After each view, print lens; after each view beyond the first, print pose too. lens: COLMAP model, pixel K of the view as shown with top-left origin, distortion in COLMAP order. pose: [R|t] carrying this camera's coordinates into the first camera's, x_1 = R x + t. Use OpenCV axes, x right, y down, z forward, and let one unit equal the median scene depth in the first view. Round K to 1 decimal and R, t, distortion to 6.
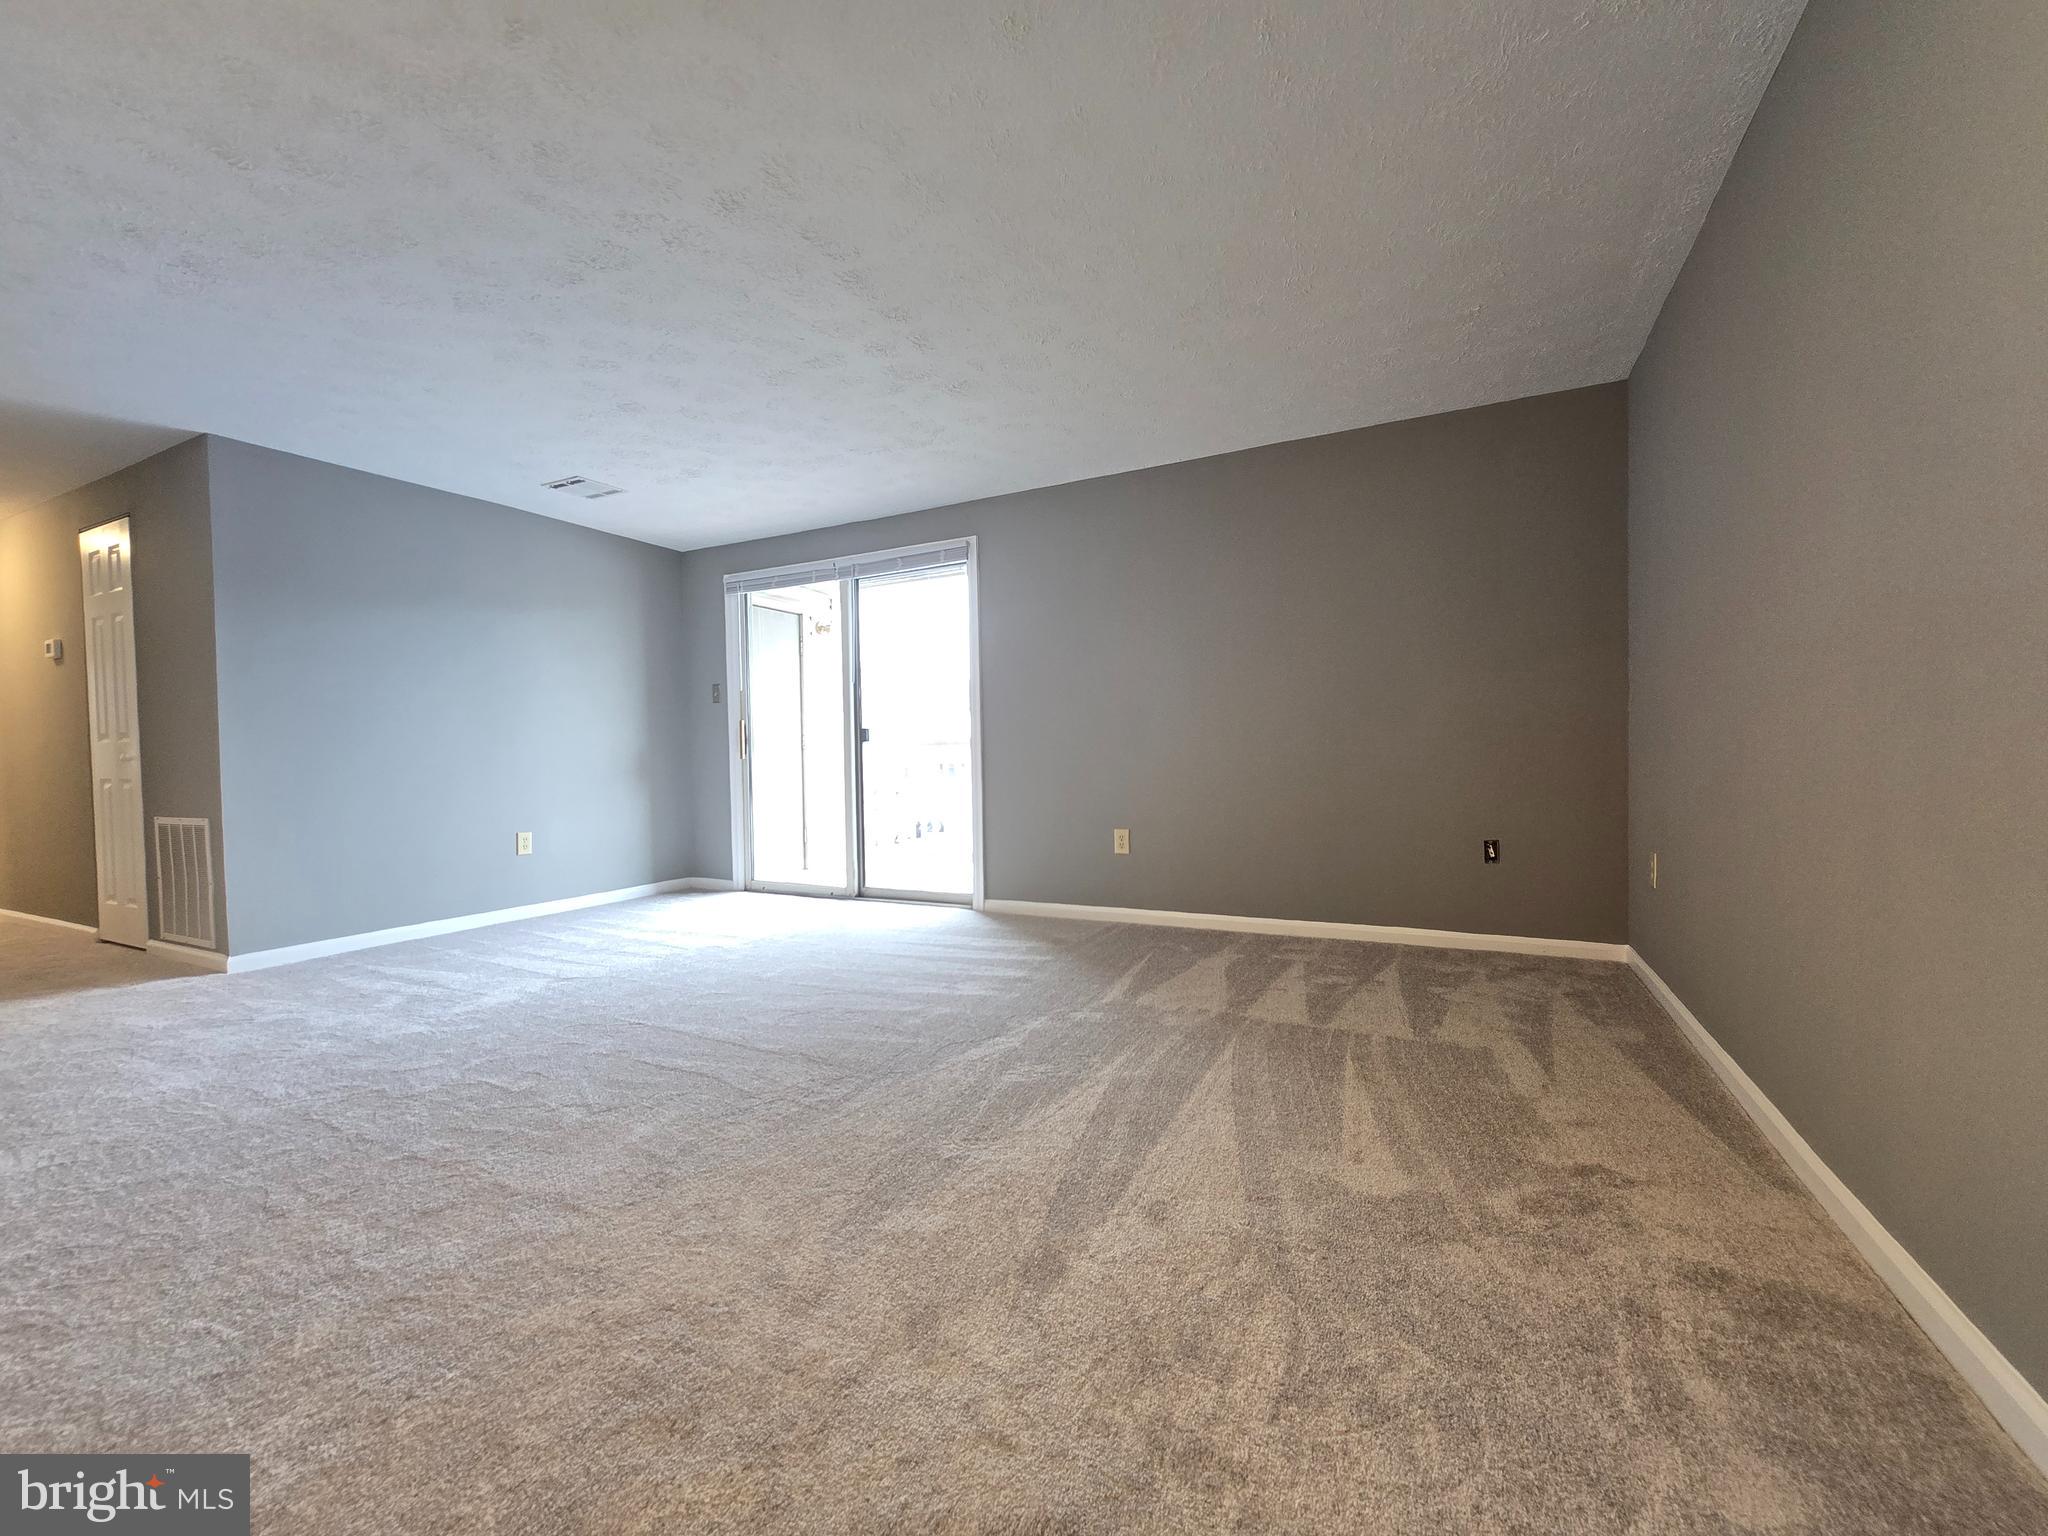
lens RADIAL K [[837.6, 0, 1018.3], [0, 837.6, 782.5], [0, 0, 1]] dist [-0.002805, 0.001159]
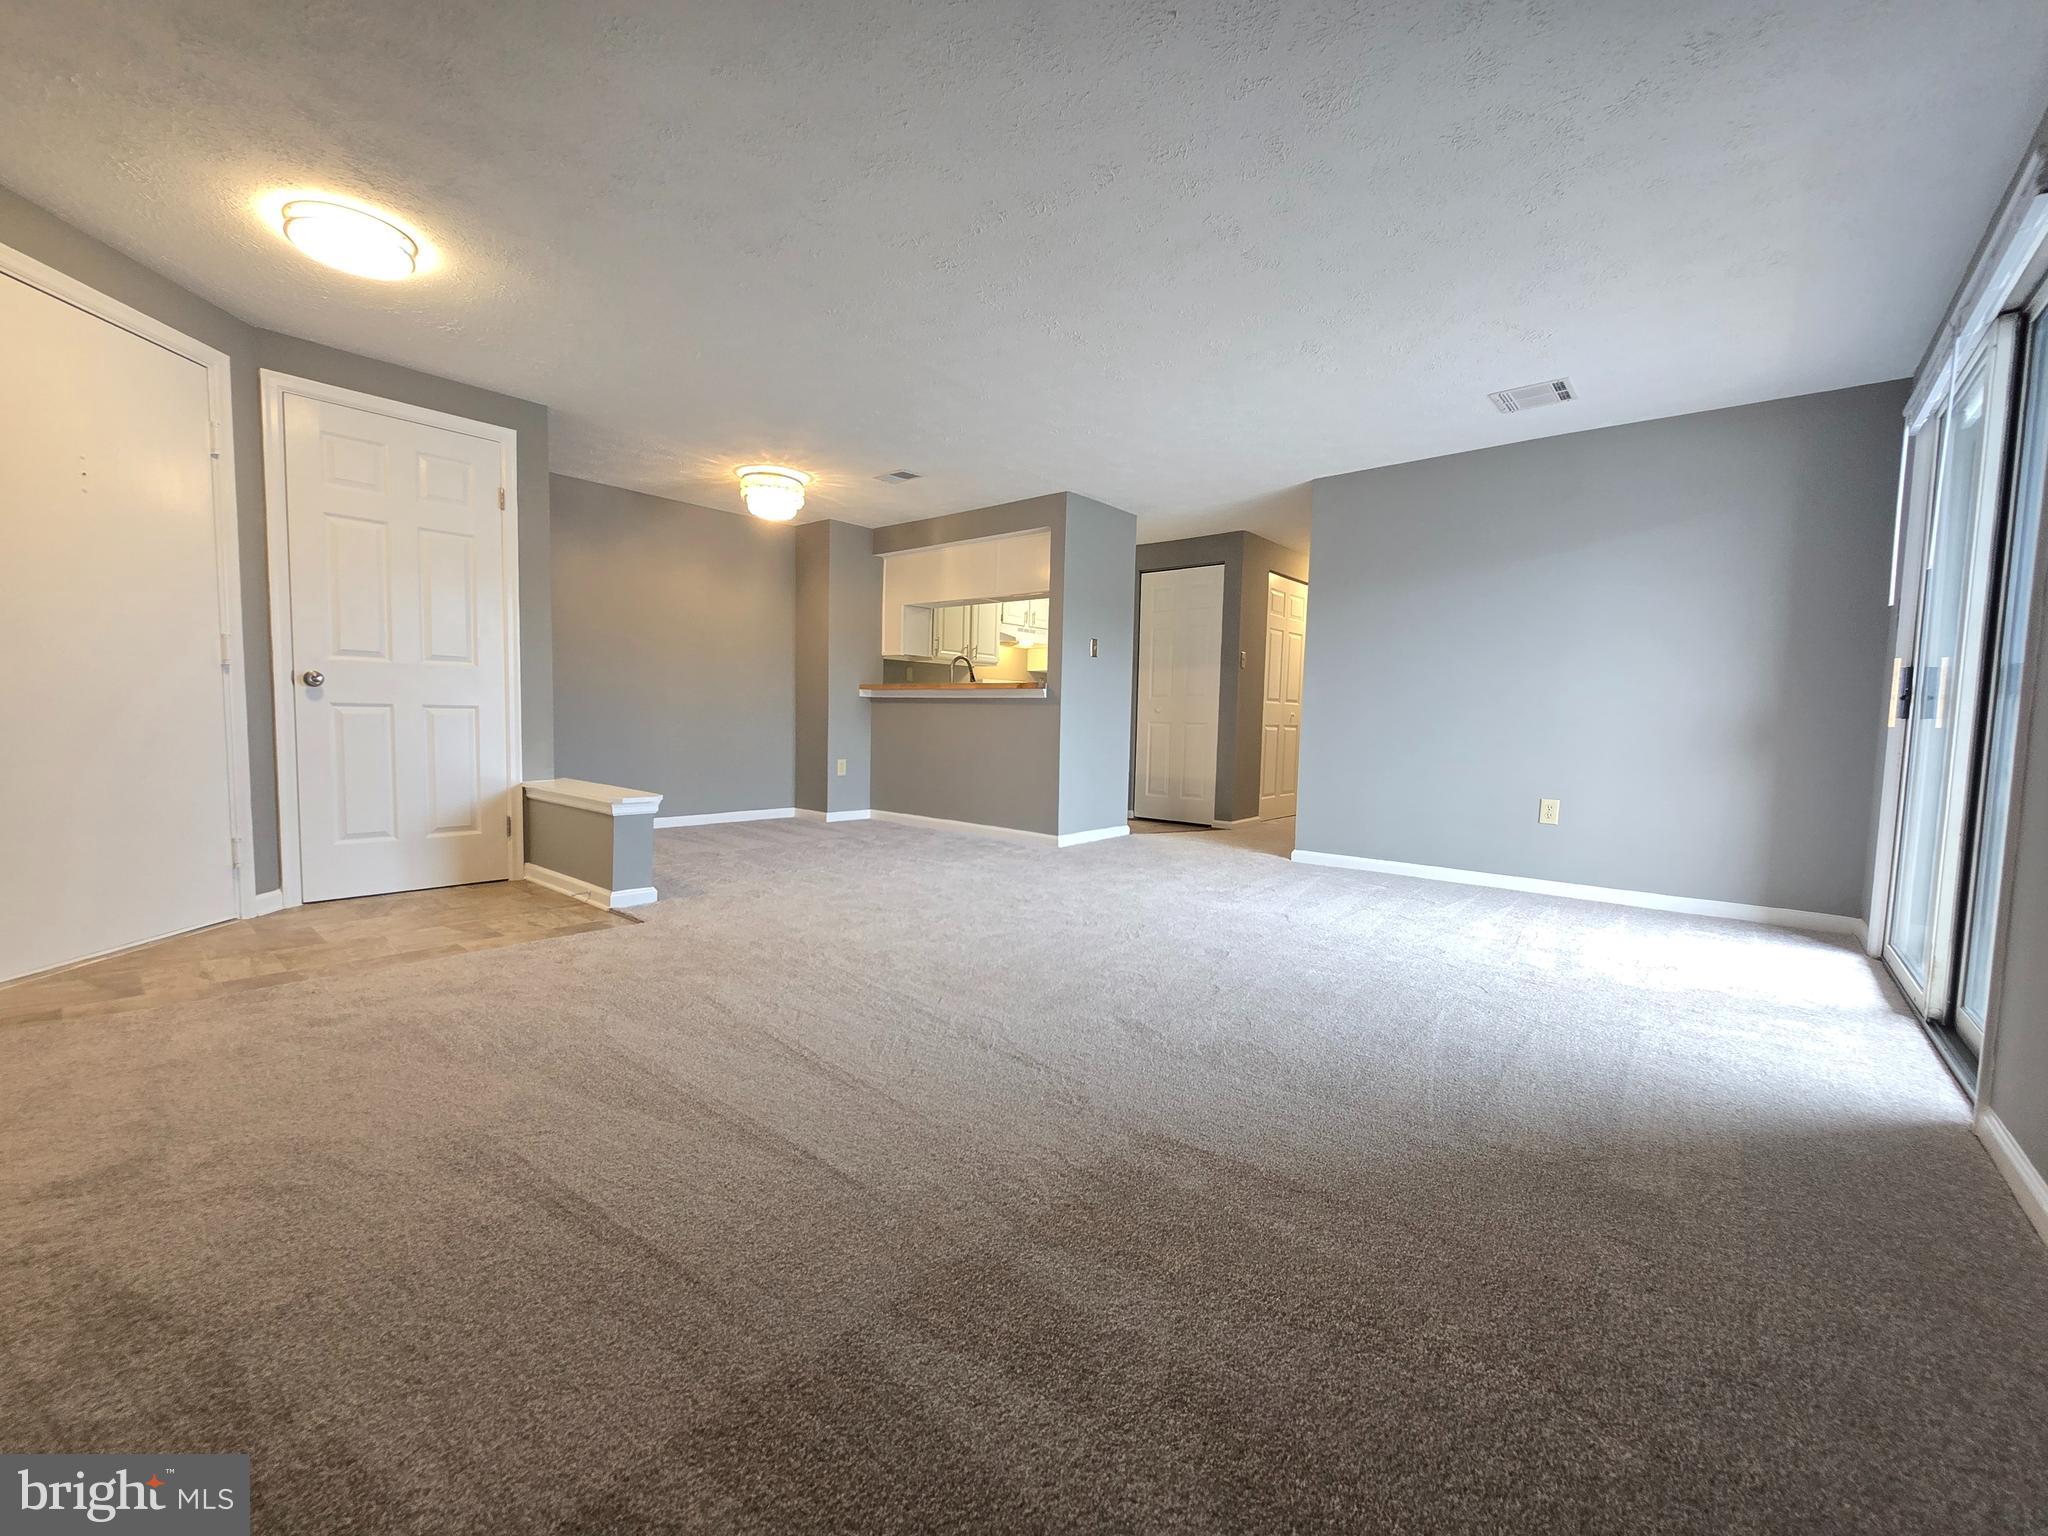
lens RADIAL K [[842.9, 0, 1019.9], [0, 842.9, 775.5], [0, 0, 1]] dist [-0.000551, 0.000860]
pose [[-0.232192, 0.077998, -0.969538, 0.781085], [-0.048353, 0.994622, 0.091596, -0.040465], [0.971467, 0.068148, -0.227171, 1.199901]]
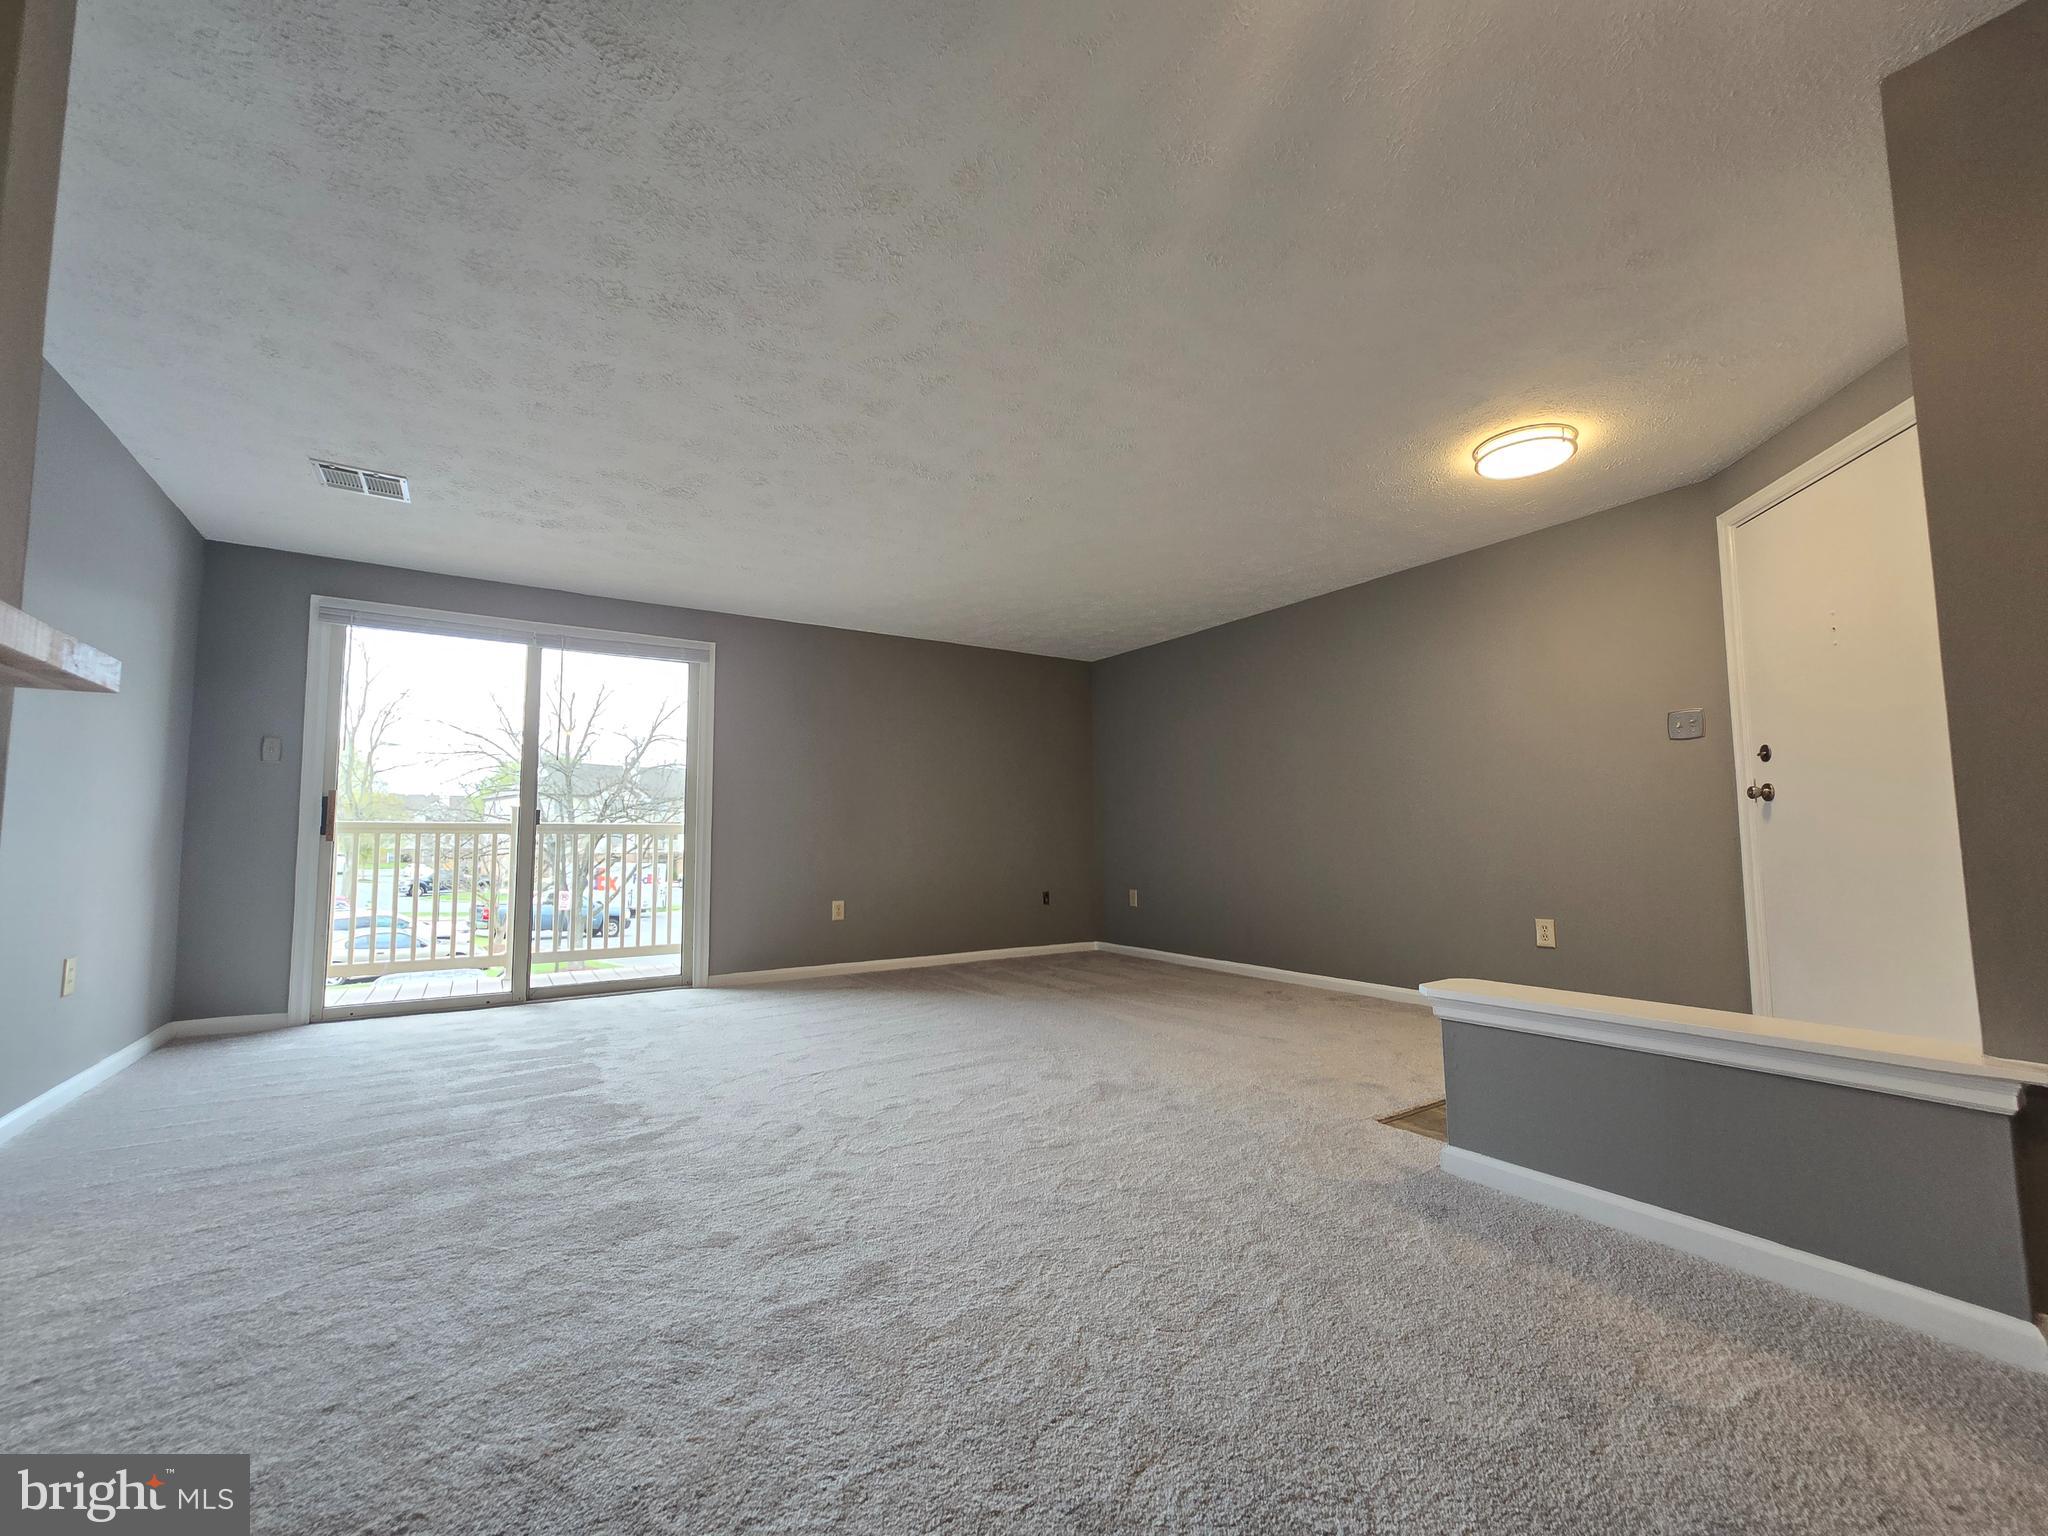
lens RADIAL K [[841.0, 0, 1016.2], [0, 841.0, 776.6], [0, 0, 1]] dist [-0.009153, 0.005320]
pose [[0.497400, 0.082331, 0.863606, -1.445734], [0.027103, 0.993526, -0.110327, 0.029120], [-0.867098, 0.078283, 0.491948, 0.209308]]
